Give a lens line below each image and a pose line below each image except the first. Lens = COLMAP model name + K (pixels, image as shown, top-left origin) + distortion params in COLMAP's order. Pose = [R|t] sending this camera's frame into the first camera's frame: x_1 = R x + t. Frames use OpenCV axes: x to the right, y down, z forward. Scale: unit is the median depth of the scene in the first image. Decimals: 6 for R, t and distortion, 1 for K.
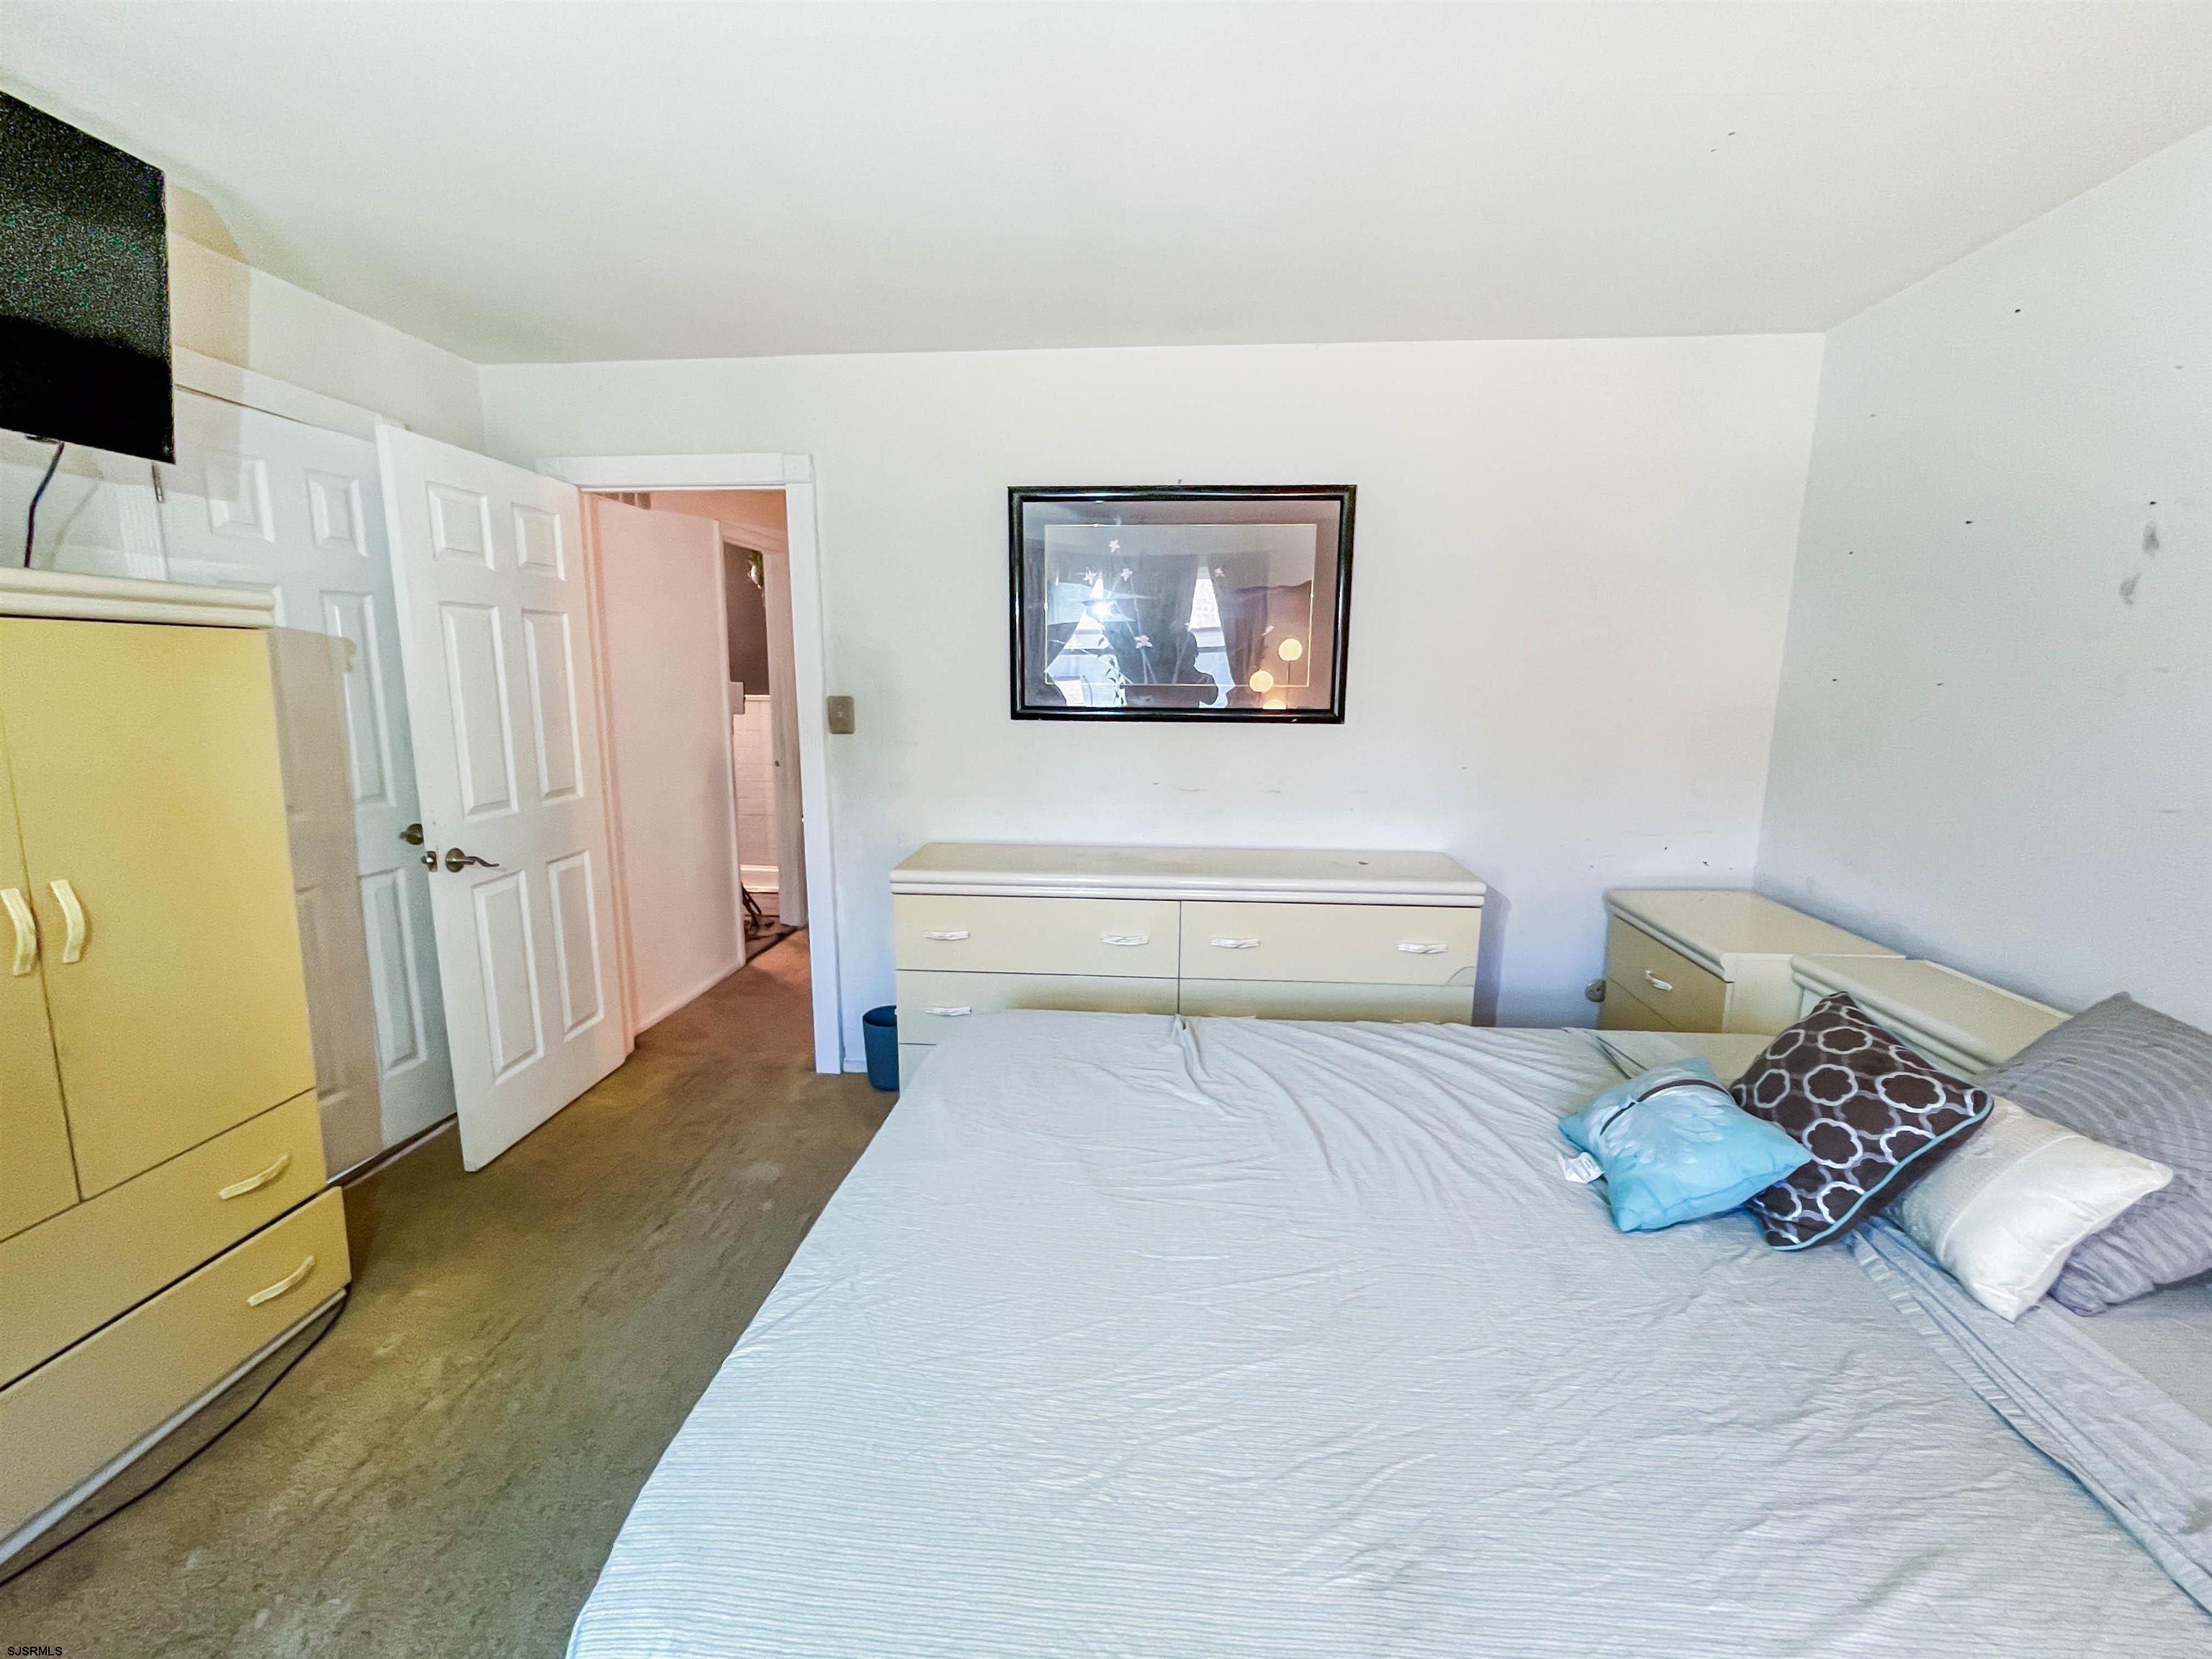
lens RADIAL K [[922.2, 0, 1112.0], [0, 922.2, 826.1], [0, 0, 1]] dist [-0.002737, 0.000124]
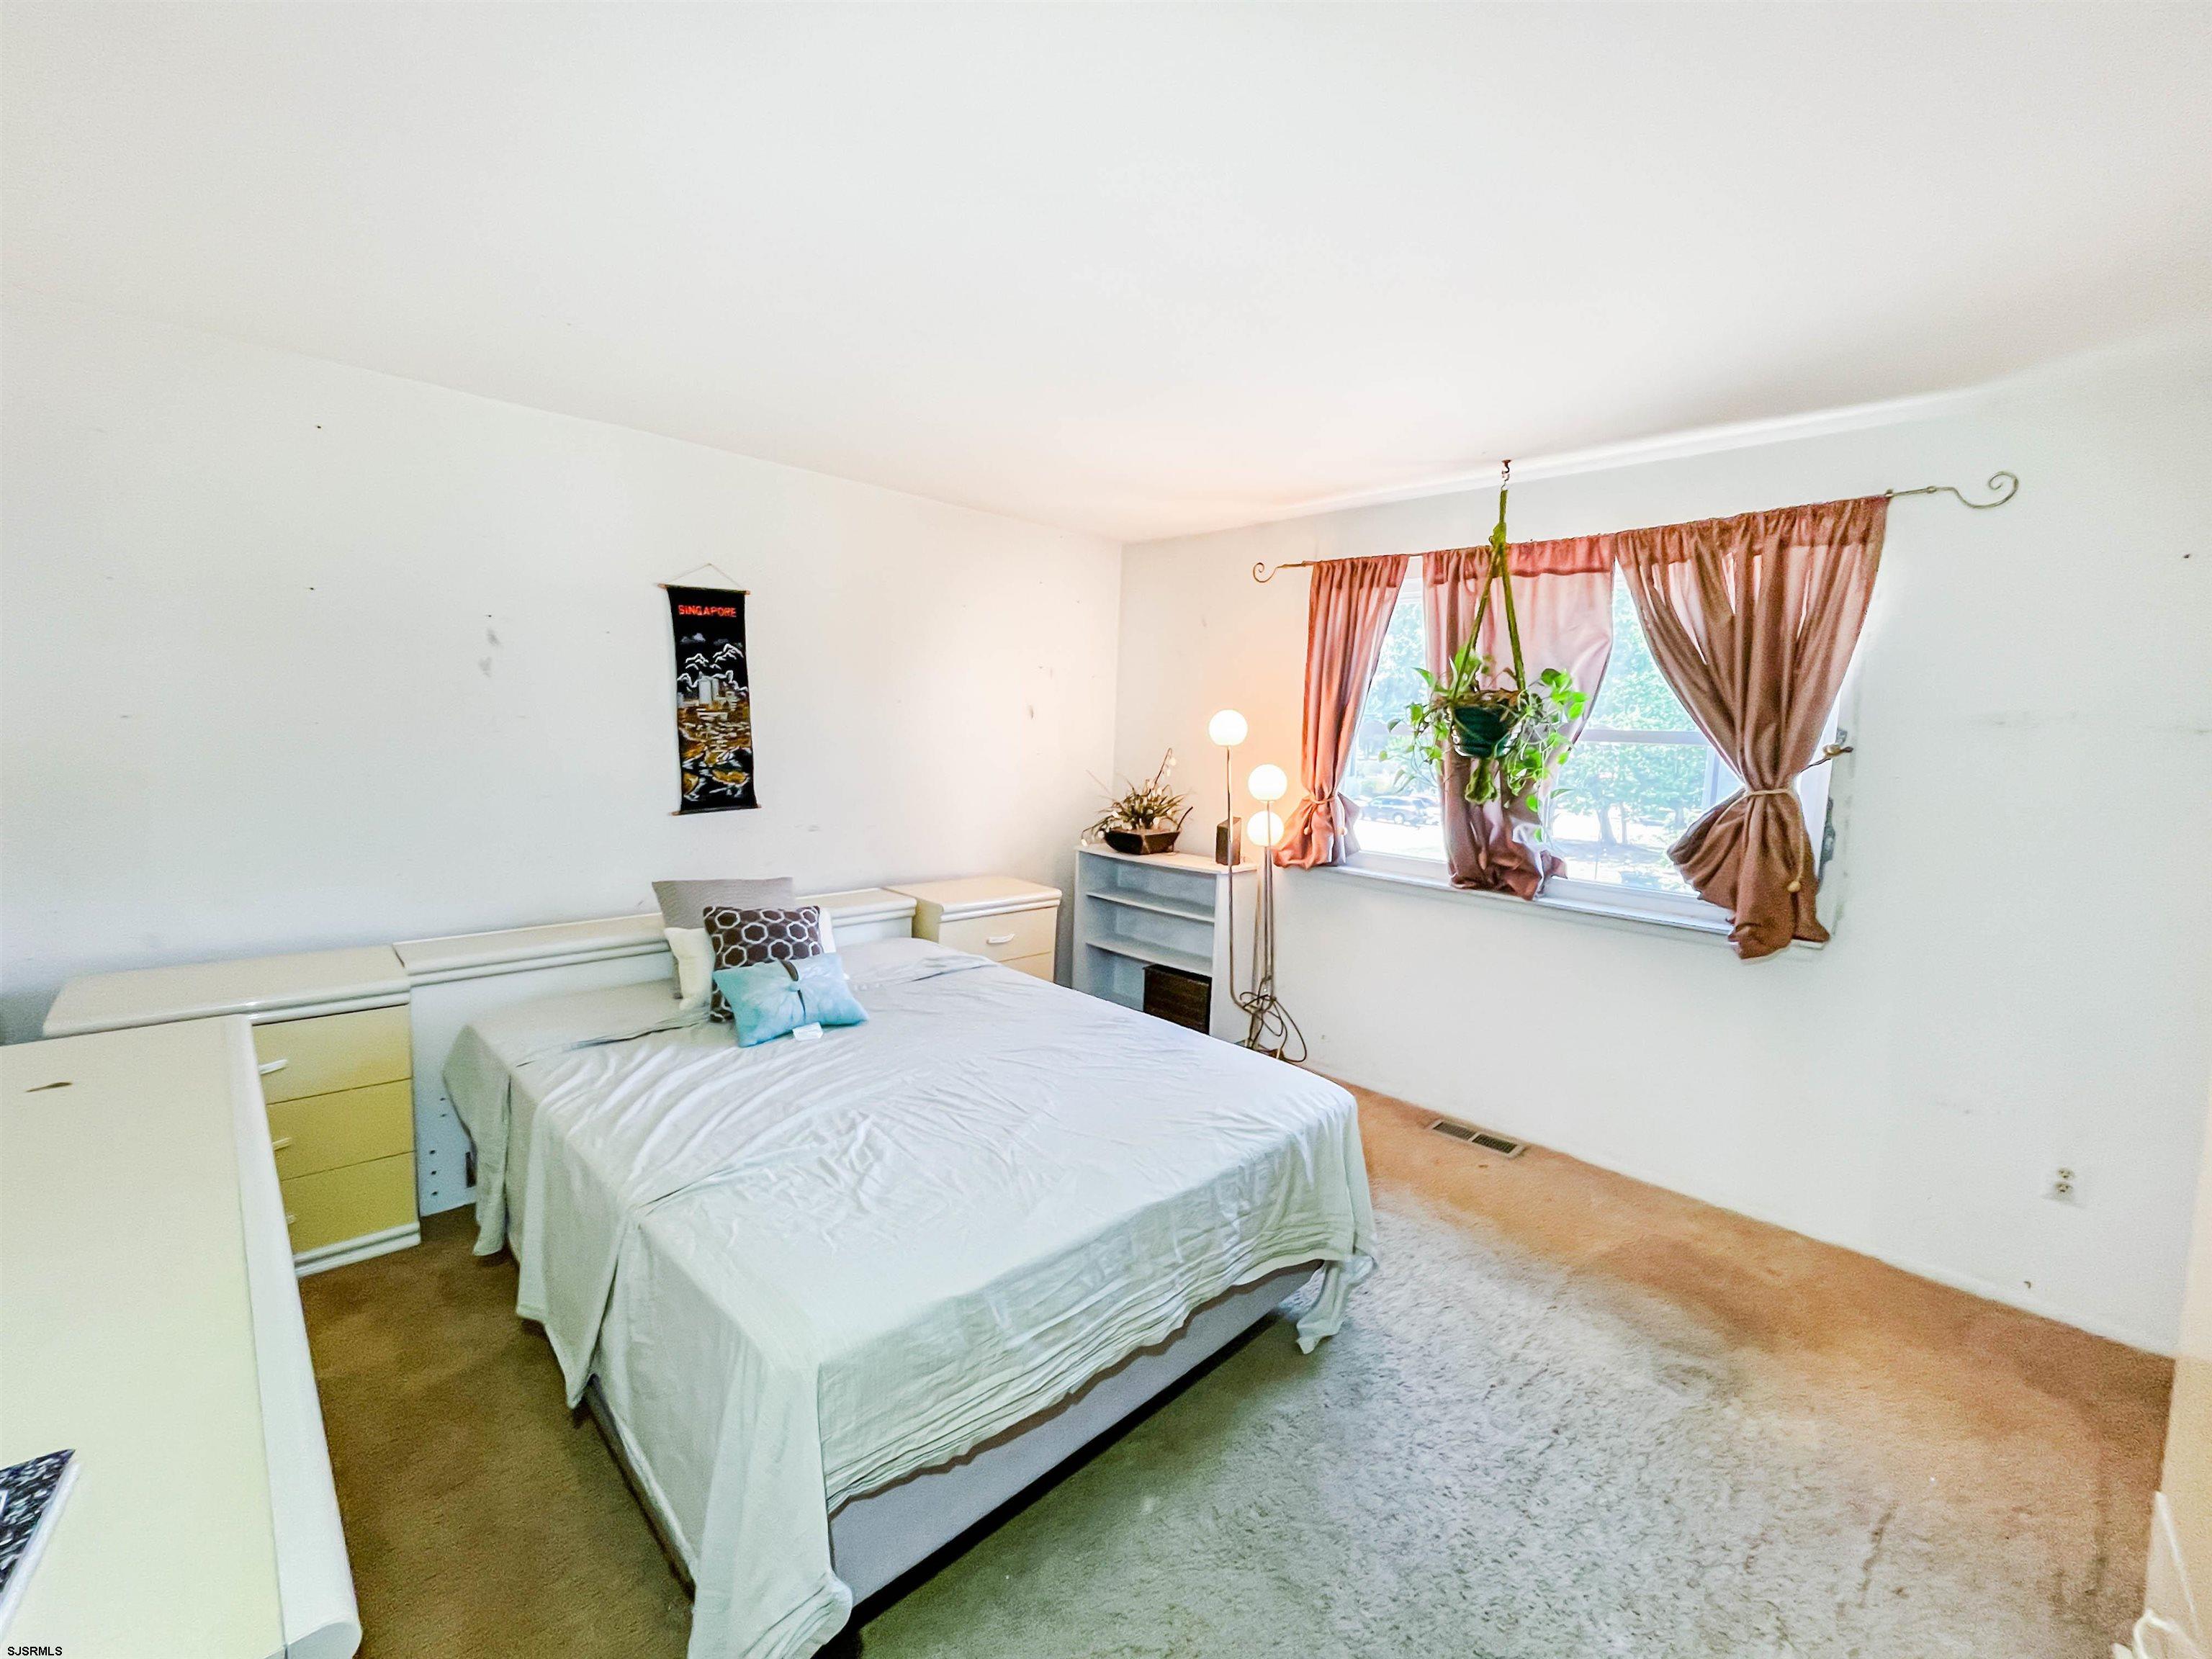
lens RADIAL K [[945.1, 0, 1088.9], [0, 945.1, 810.3], [0, 0, 1]] dist [-0.001802, 0.000568]
pose [[-0.743260, -0.096315, 0.662033, -0.803542], [0.070029, 0.972945, 0.220168, -0.300092], [-0.665327, 0.210004, -0.716406, 1.524008]]
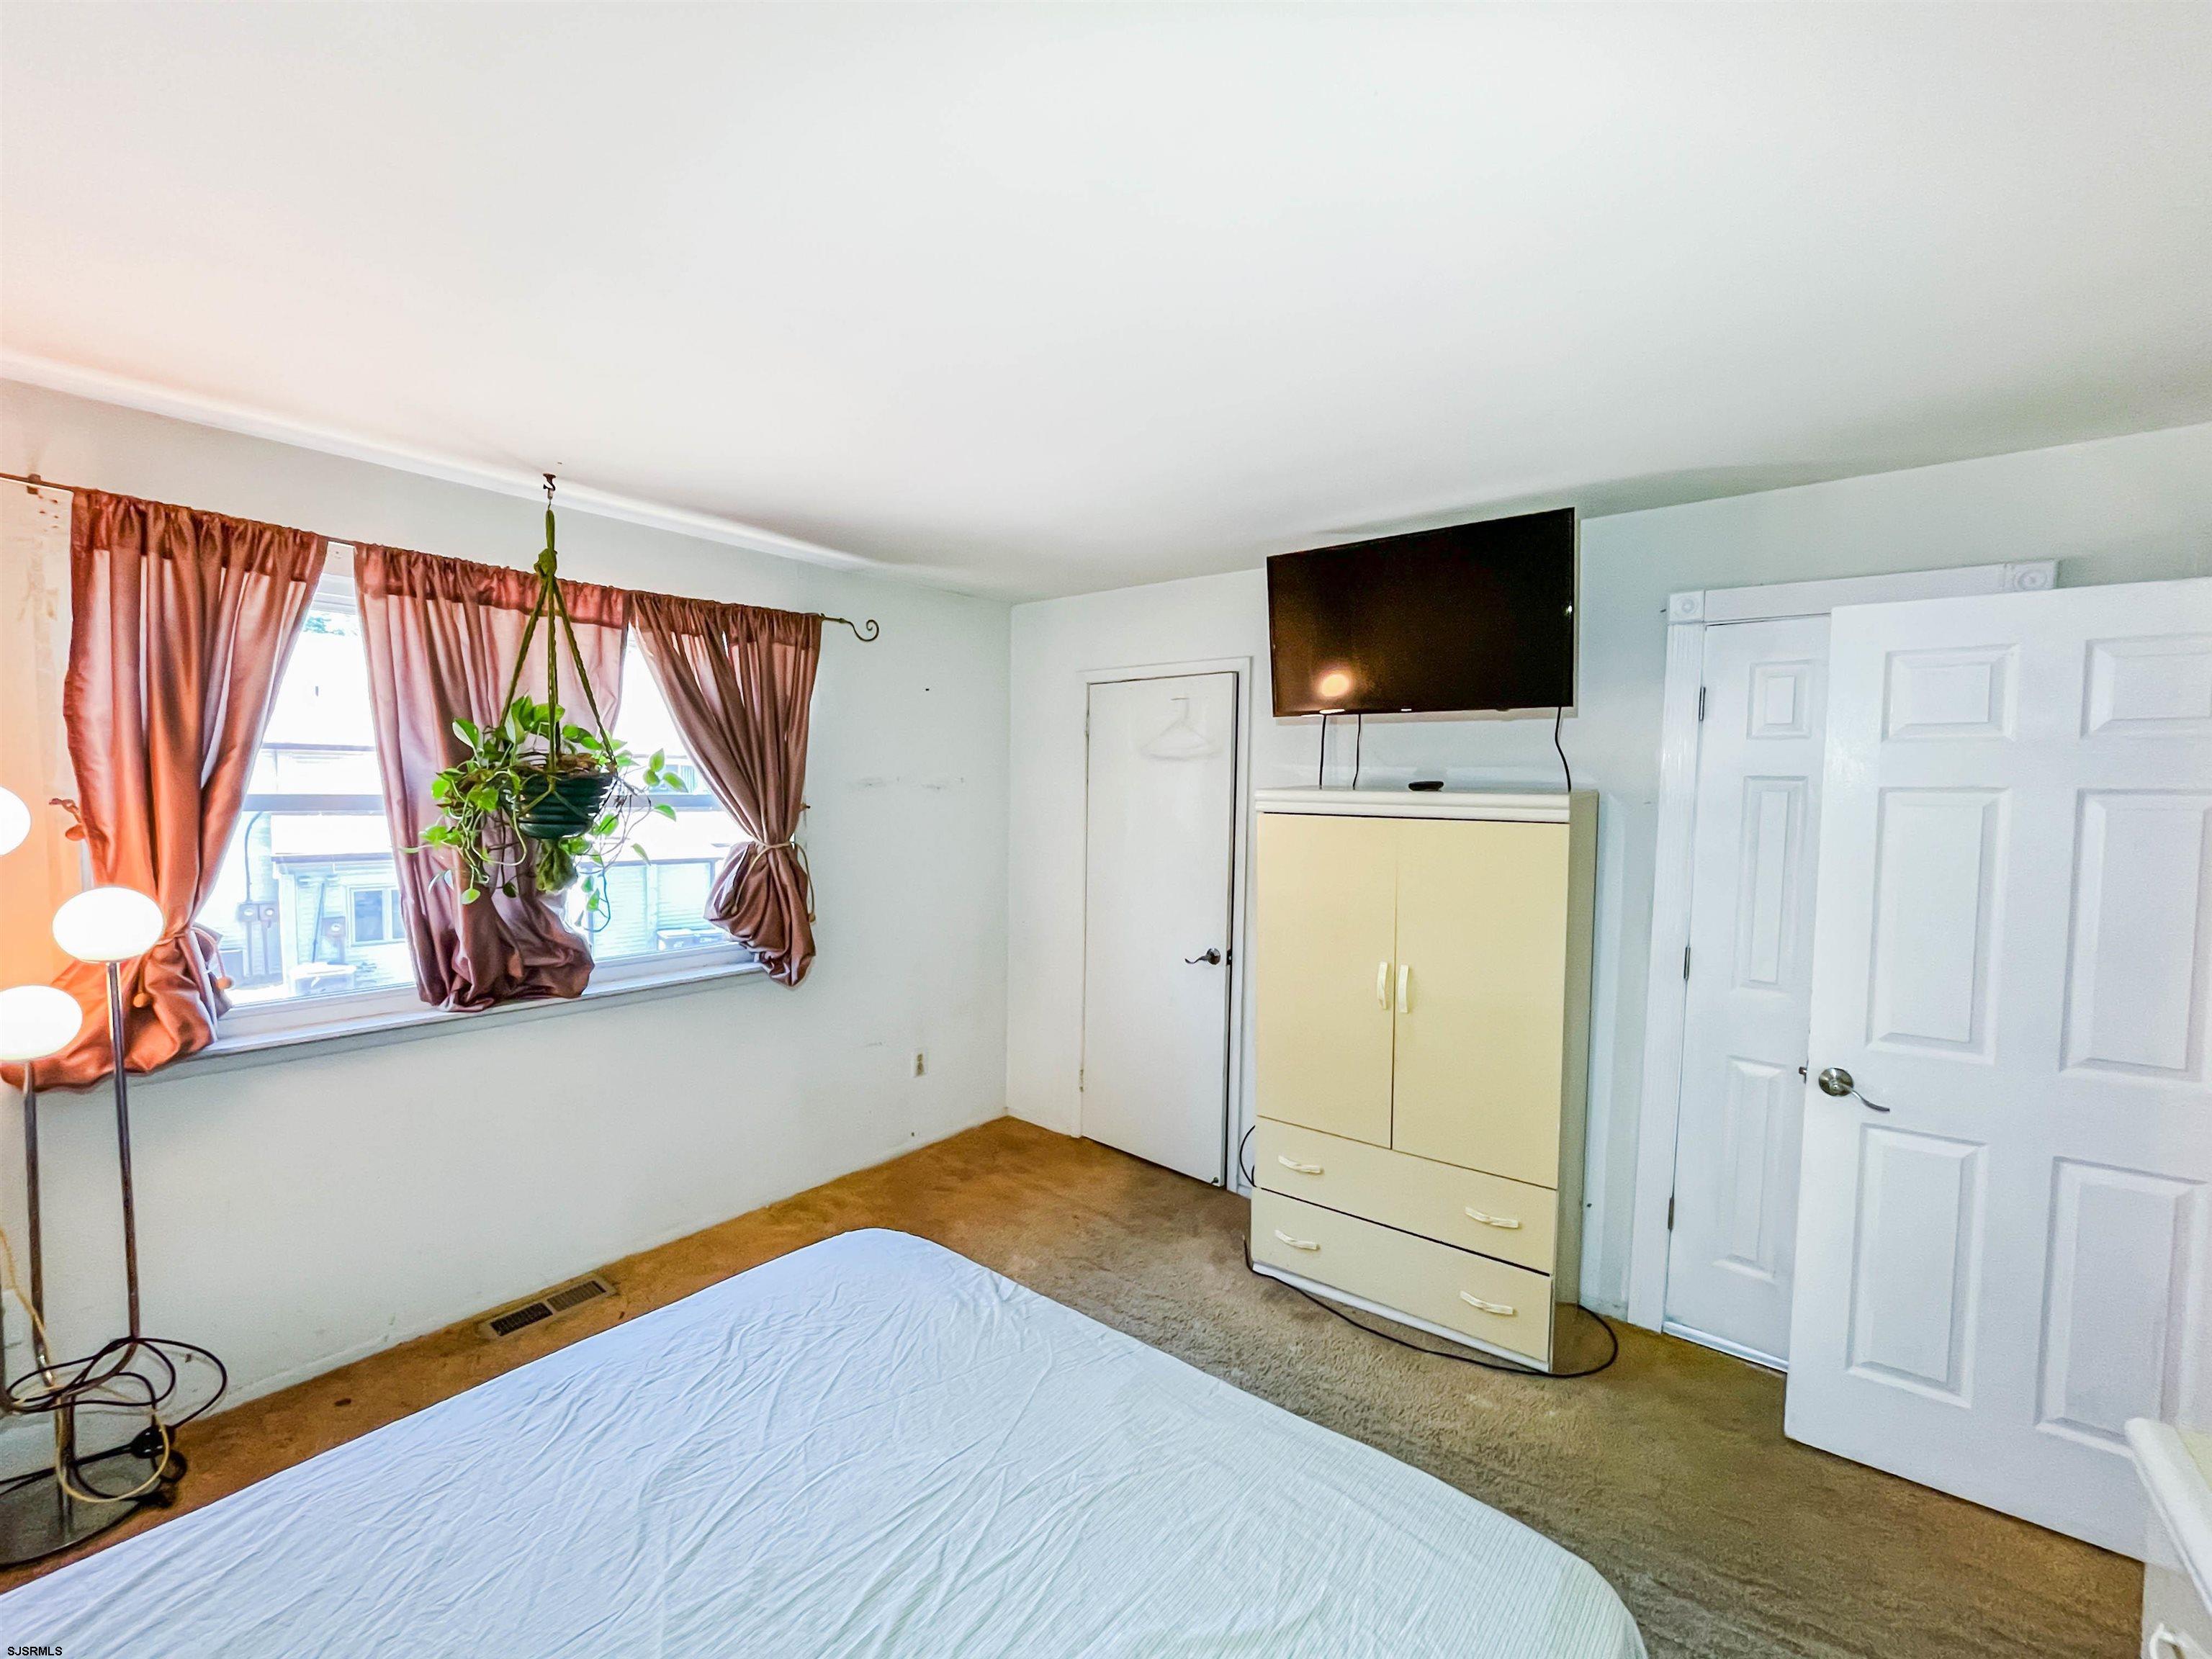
lens RADIAL K [[922.2, 0, 1112.0], [0, 922.2, 826.1], [0, 0, 1]] dist [-0.002737, 0.000124]
pose [[-0.564536, 0.018158, -0.825209, 0.505123], [-0.153504, 0.980007, 0.126578, -0.276124], [0.811009, 0.198131, -0.550462, 1.194035]]
